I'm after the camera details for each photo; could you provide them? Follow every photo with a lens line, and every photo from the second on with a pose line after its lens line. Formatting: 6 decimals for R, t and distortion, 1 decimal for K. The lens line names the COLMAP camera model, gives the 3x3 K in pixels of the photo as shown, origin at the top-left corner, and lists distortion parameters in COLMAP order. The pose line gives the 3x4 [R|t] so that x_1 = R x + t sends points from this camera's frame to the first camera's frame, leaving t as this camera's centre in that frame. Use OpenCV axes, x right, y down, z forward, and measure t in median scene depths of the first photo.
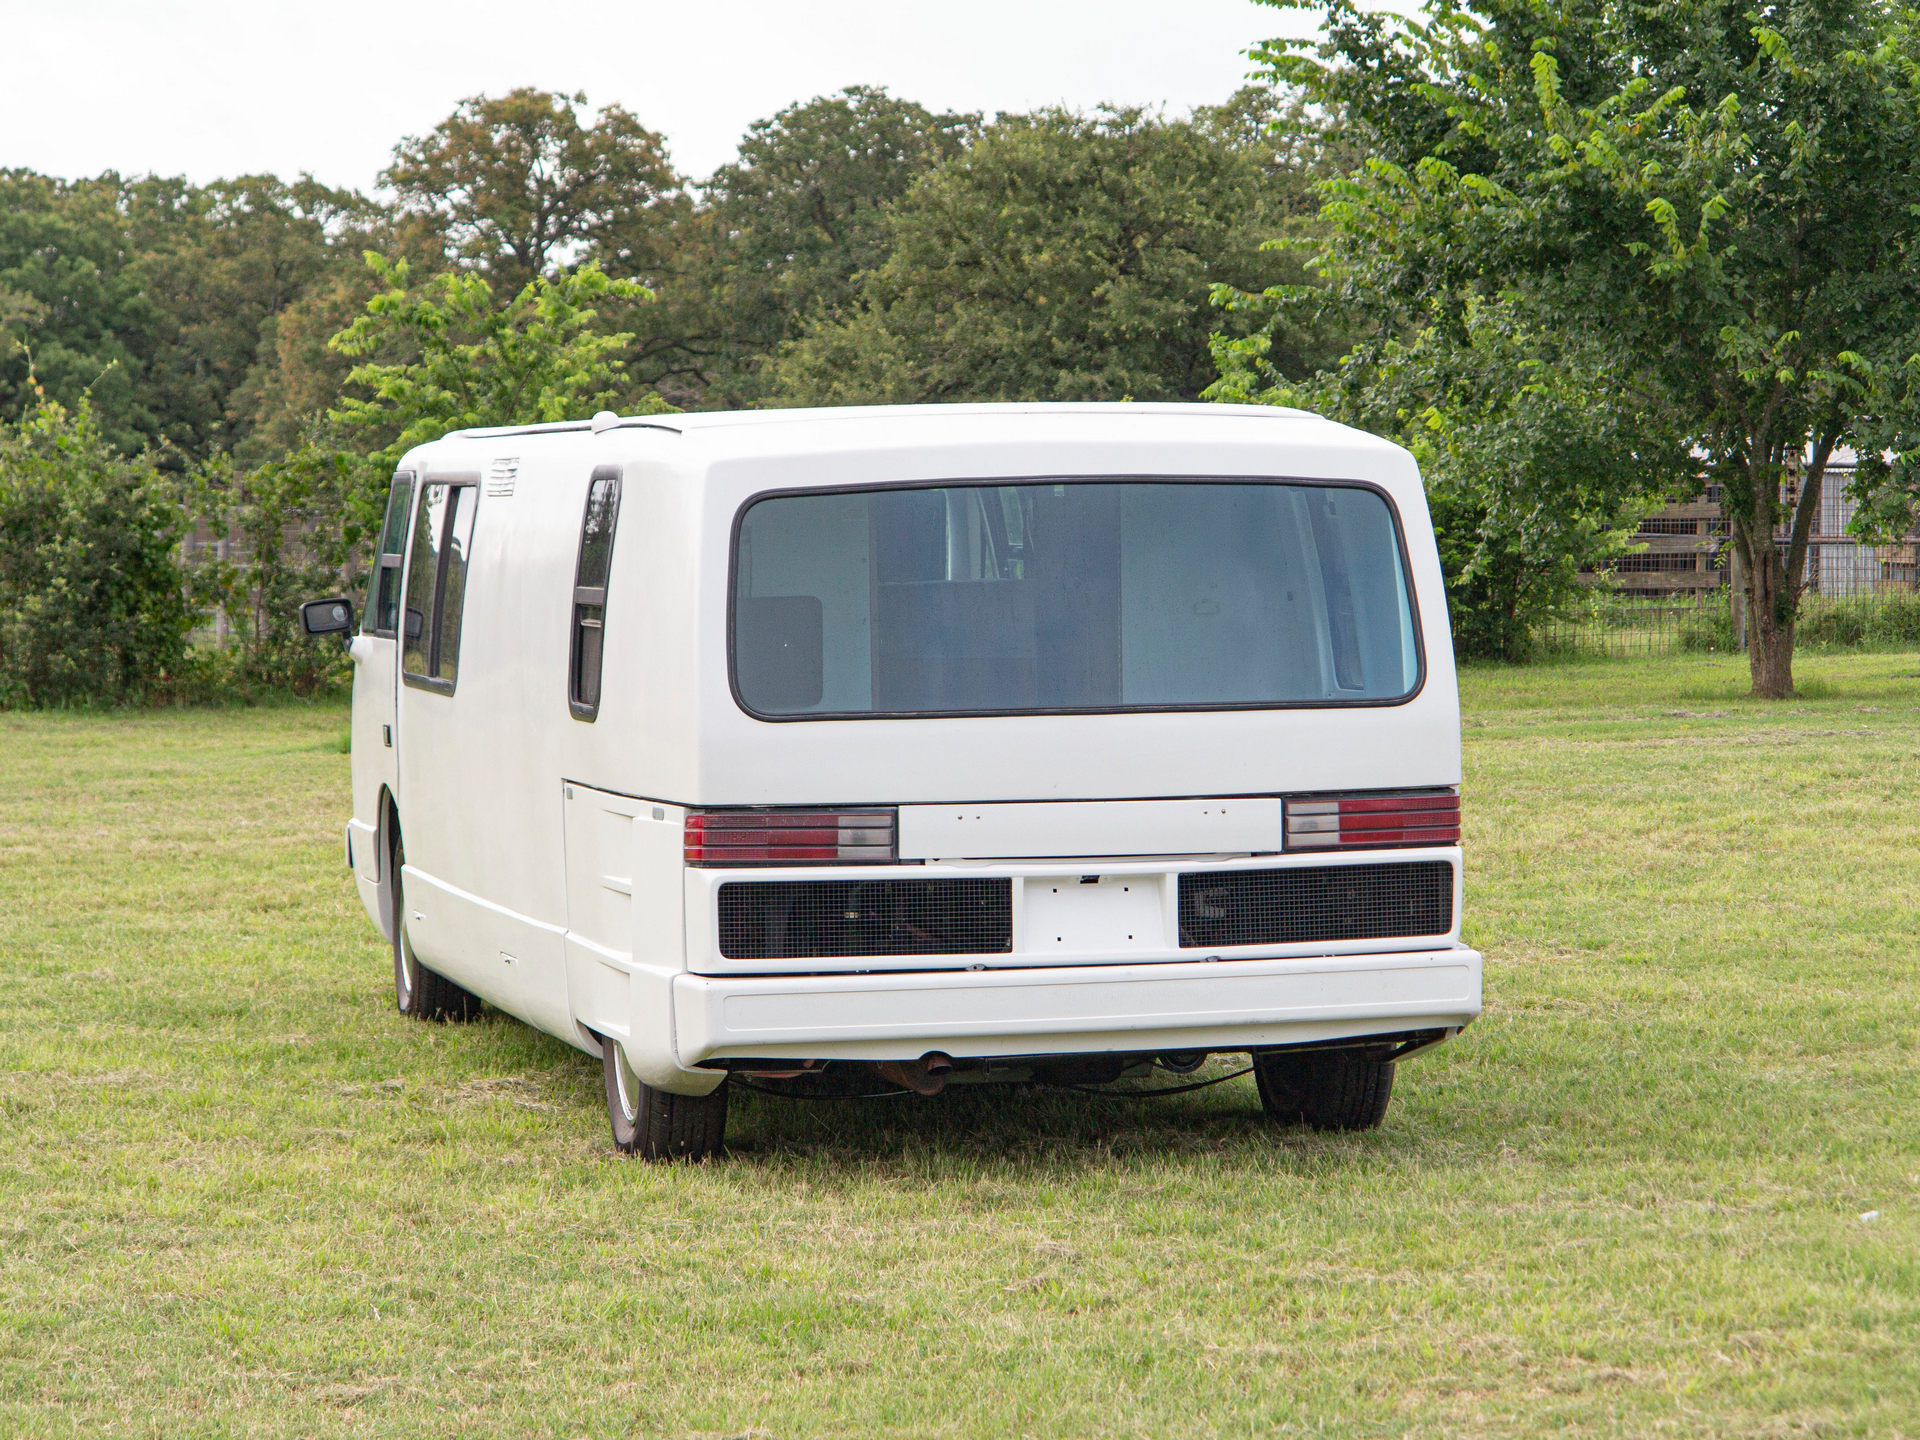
lens RADIAL K [[5708.9, 0, 960.0], [0, 5708.9, 720.0], [0, 0, 1]] dist [-0.135656, -4.549229]
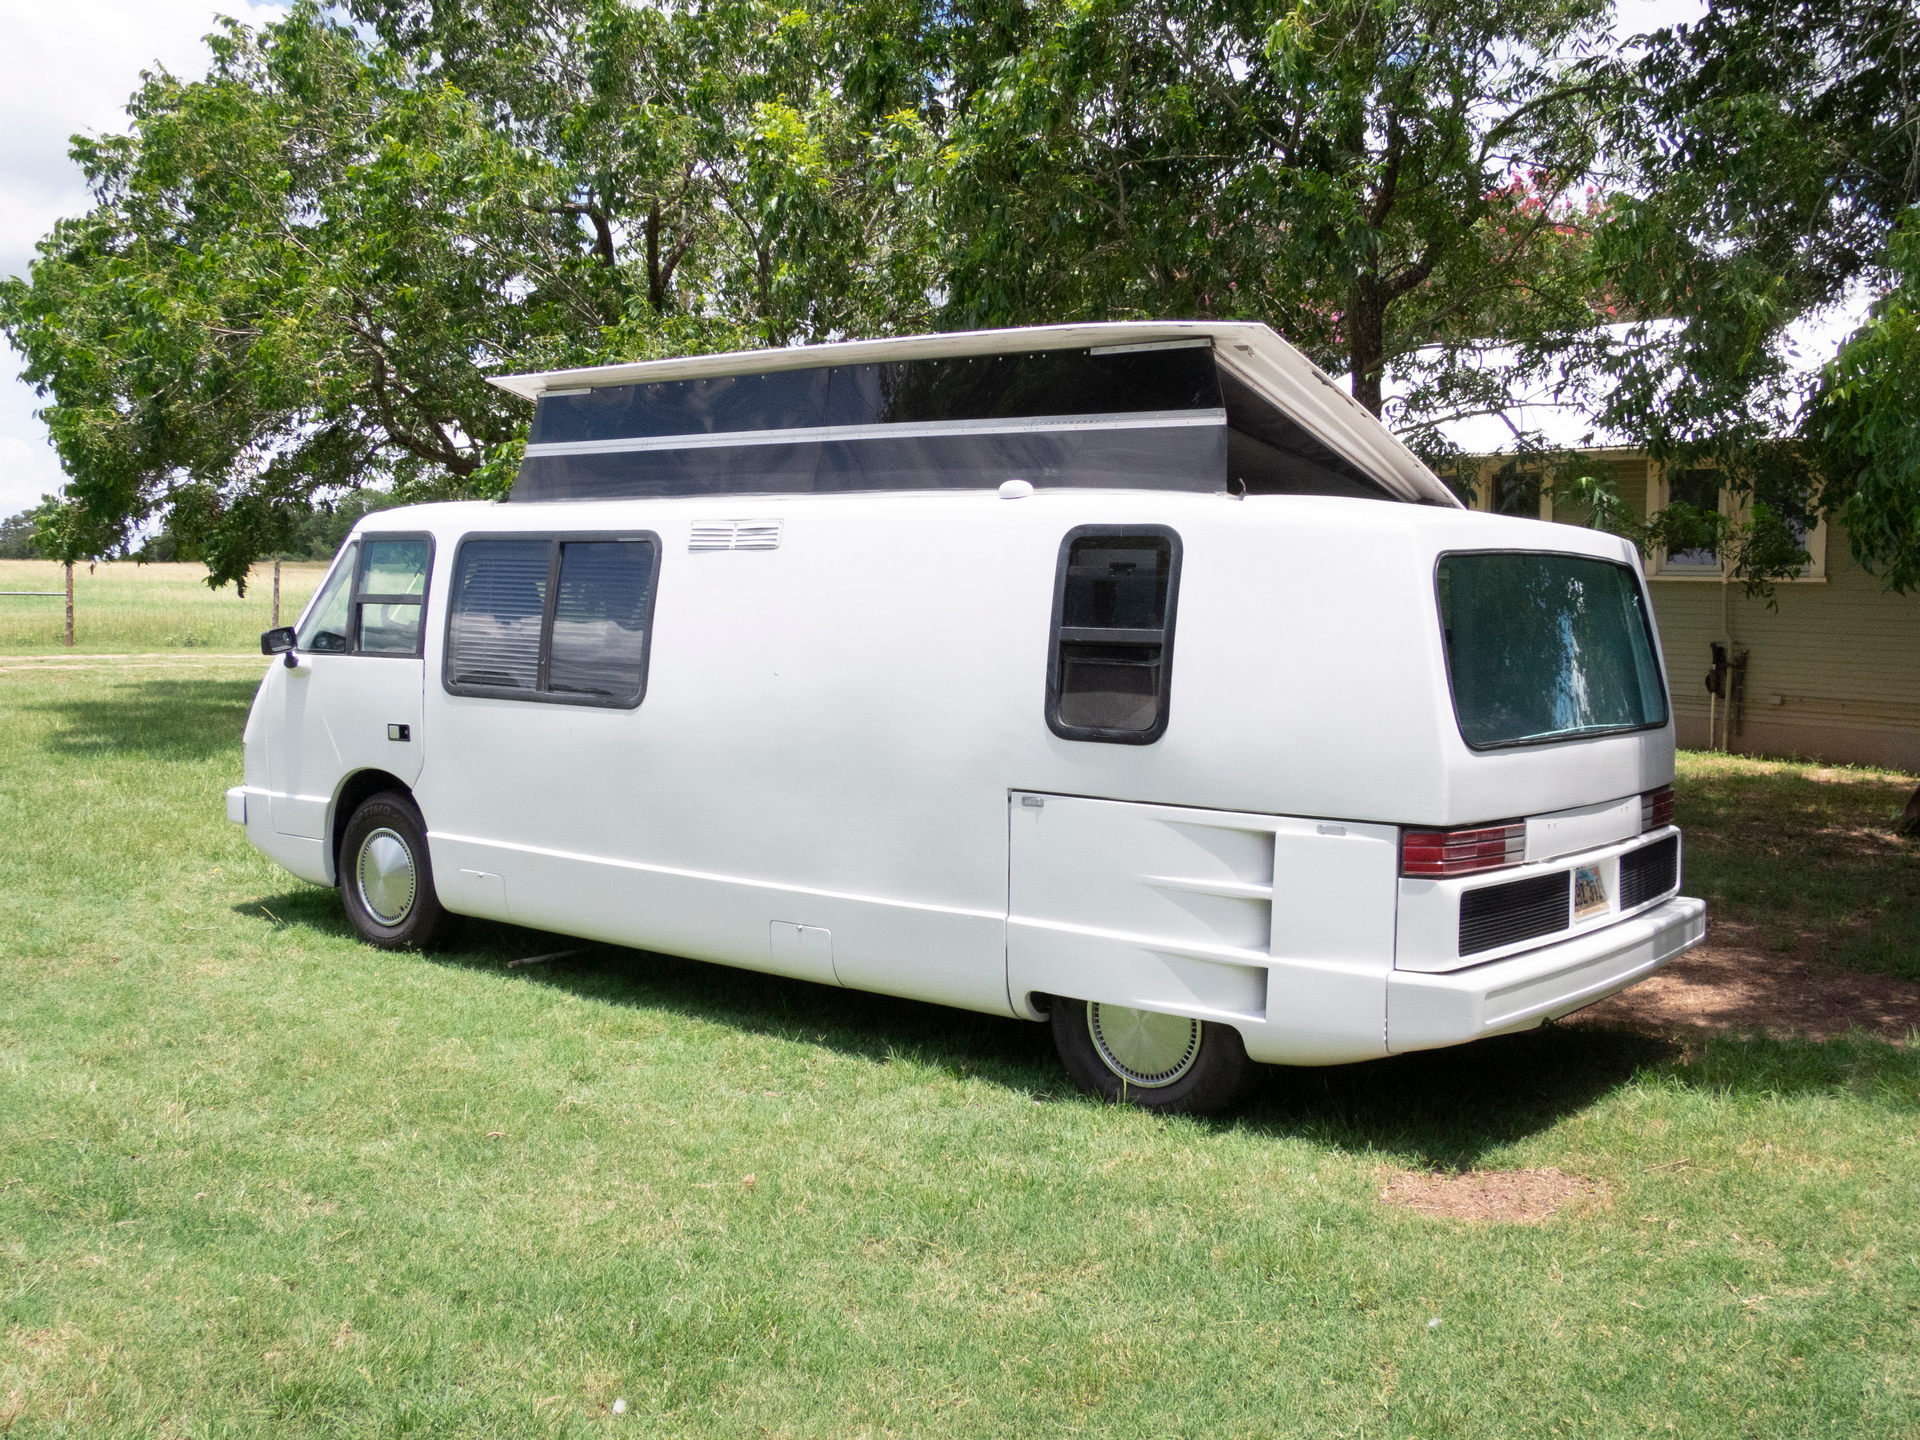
lens RADIAL K [[1912.0, 0, 957.7], [0, 1912.0, 649.3], [0, 0, 1]] dist [-0.069679, -0.003859]
pose [[0.789152, 0.010231, 0.614112, -0.343178], [-0.003000, 0.999914, -0.012803, -0.014369], [-0.614190, 0.008261, 0.789115, 0.740804]]
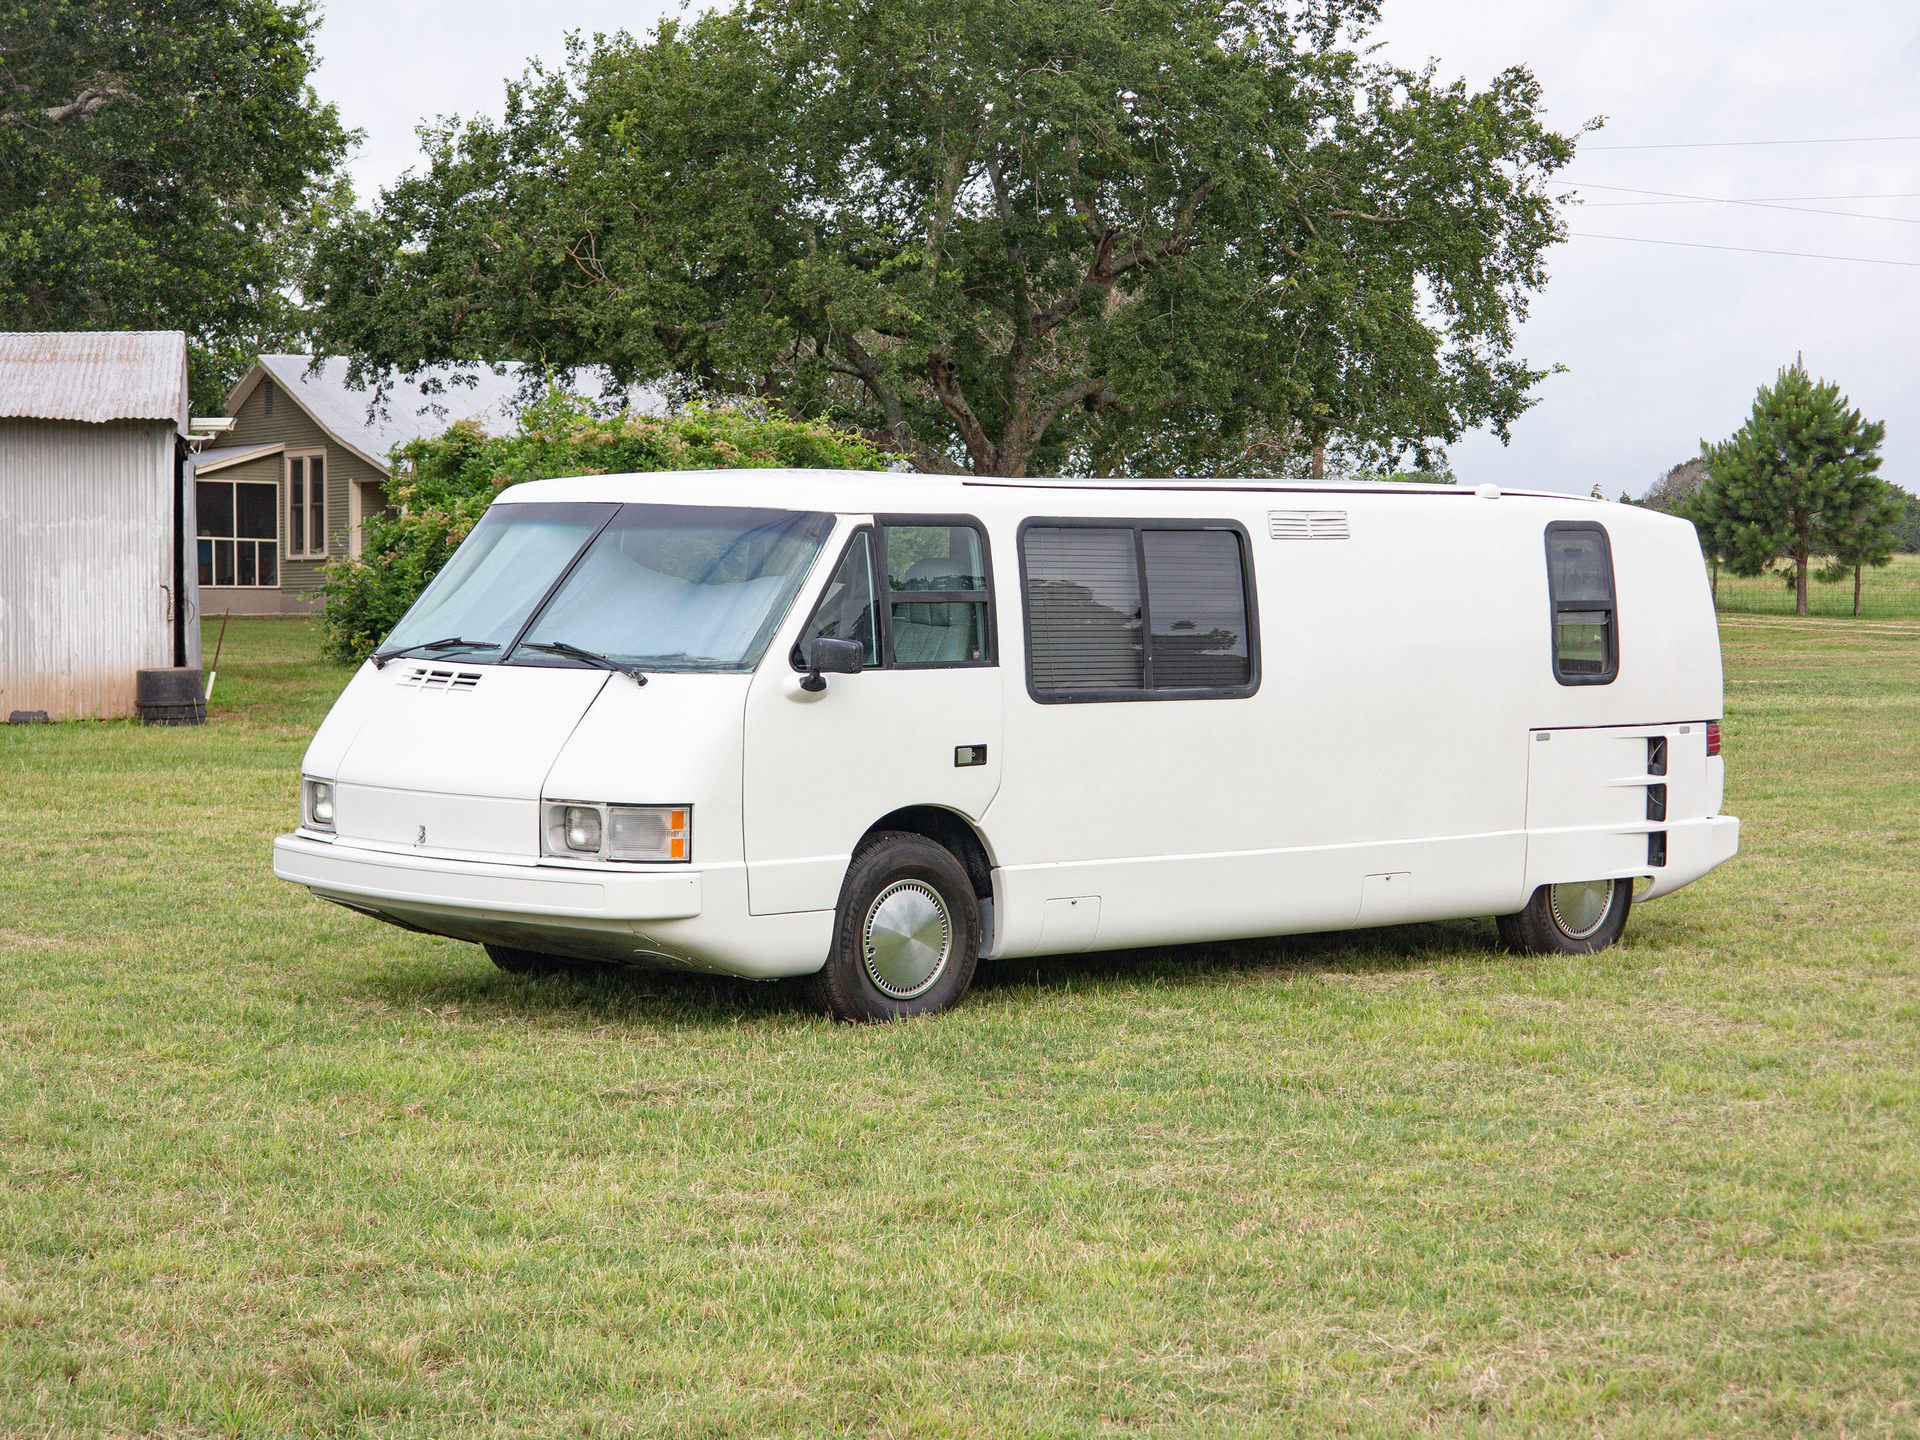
lens RADIAL K [[4853.7, 0, 960.0], [0, 4853.7, 720.0], [0, 0, 1]] dist [0.001236, 0.105854]
pose [[-0.515473, -0.034162, 0.856225, -1.156396], [0.030408, 0.997846, 0.058119, -0.075285], [-0.856366, 0.055995, -0.513324, 1.903301]]
